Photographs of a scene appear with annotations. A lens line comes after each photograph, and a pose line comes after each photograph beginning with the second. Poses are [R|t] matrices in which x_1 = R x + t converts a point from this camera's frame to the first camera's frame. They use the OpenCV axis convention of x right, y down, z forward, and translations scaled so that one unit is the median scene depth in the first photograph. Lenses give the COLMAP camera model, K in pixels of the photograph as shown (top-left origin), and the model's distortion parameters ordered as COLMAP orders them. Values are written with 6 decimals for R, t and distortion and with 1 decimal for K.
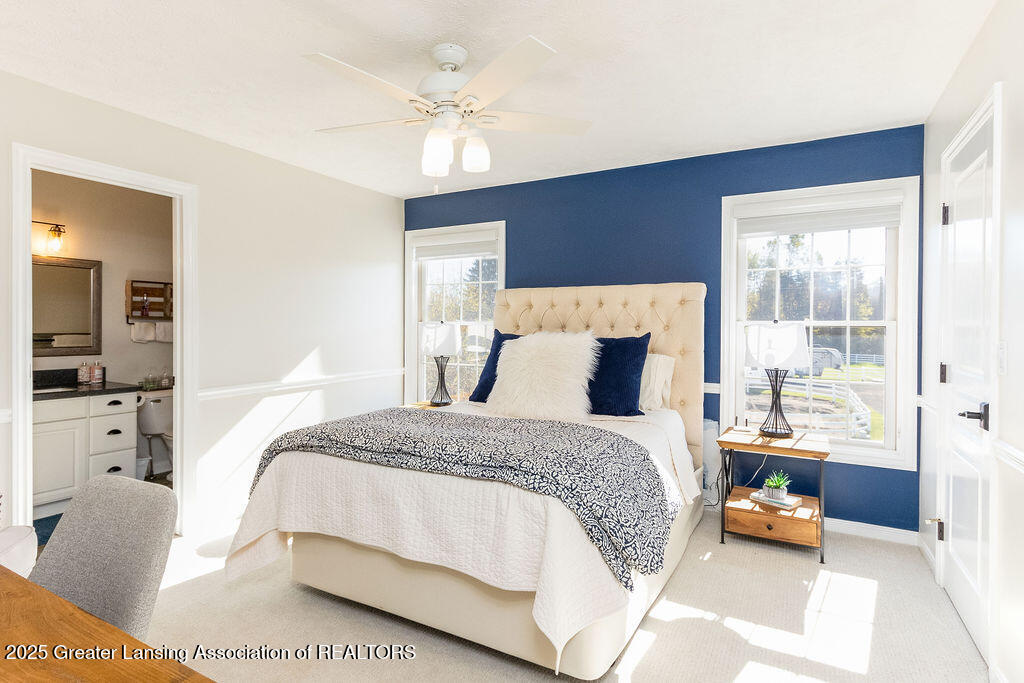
lens RADIAL K [[531.6, 0, 512.0], [0, 531.6, 341.5], [0, 0, 1]] dist [-0.000139, -0.000014]
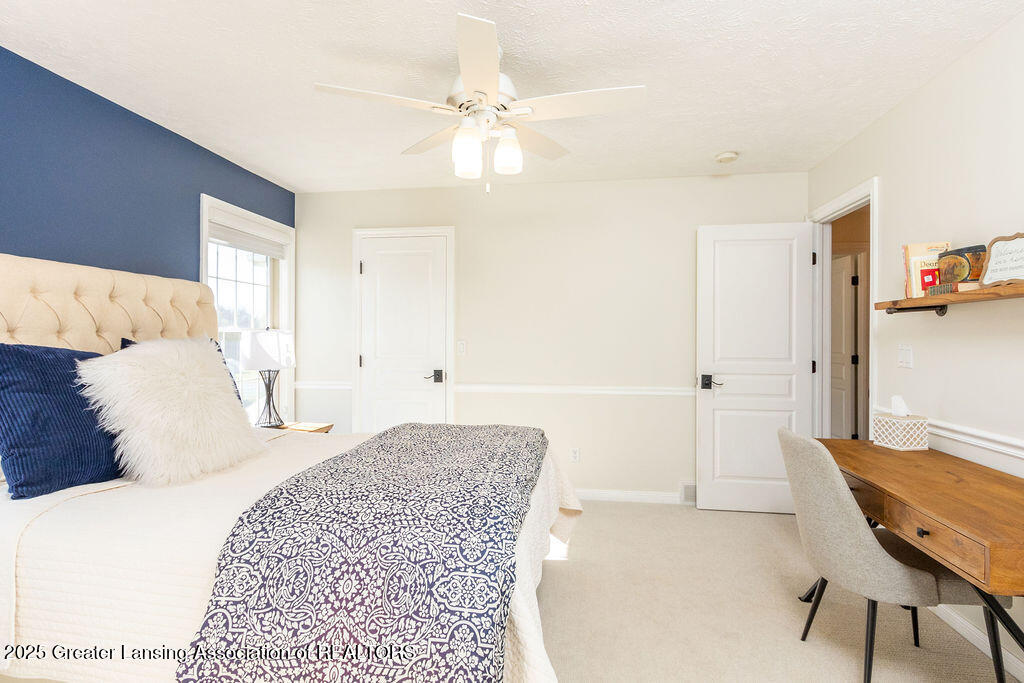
lens RADIAL K [[531.6, 0, 512.0], [0, 531.6, 341.5], [0, 0, 1]] dist [-0.000139, -0.000014]
pose [[-0.343299, -0.005844, 0.939208, -0.731342], [0.009802, 0.999904, 0.009804, -0.015999], [-0.939175, 0.012572, -0.343209, 0.892763]]
